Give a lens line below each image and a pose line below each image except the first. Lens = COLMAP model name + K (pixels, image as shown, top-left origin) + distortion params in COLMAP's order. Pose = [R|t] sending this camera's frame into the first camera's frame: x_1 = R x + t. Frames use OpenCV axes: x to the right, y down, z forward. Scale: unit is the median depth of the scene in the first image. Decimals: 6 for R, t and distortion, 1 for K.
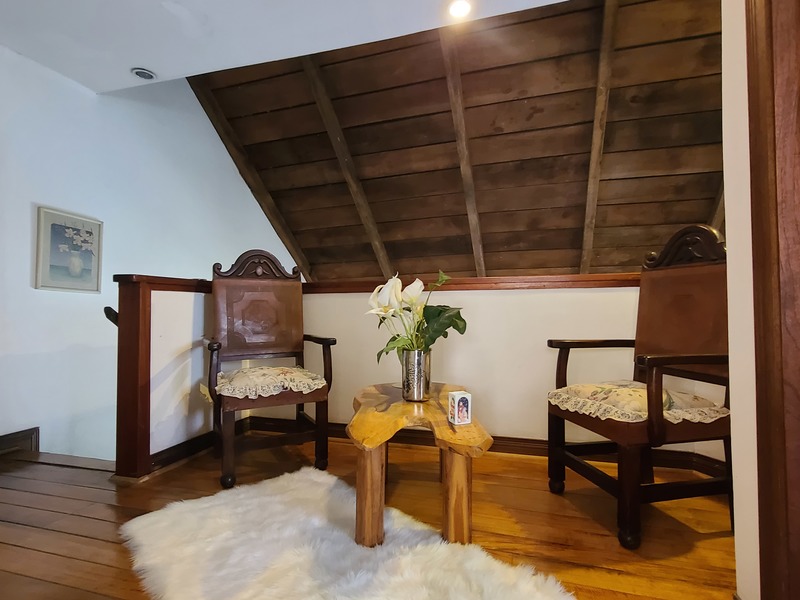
lens RADIAL K [[436.0, 0, 398.5], [0, 436.0, 298.6], [0, 0, 1]] dist [-0.005709, 0.002044]
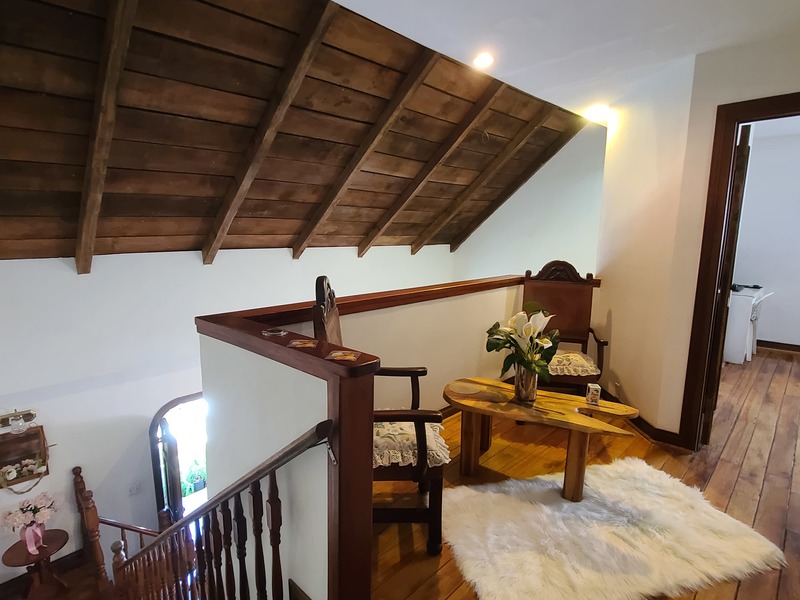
lens RADIAL K [[436.0, 0, 398.1], [0, 436.0, 300.5], [0, 0, 1]] dist [-0.005709, 0.002044]
pose [[0.443657, -0.130016, 0.886715, -0.587961], [-0.040309, 0.985524, 0.164672, -0.126075], [-0.895290, -0.108801, 0.431994, 0.357241]]
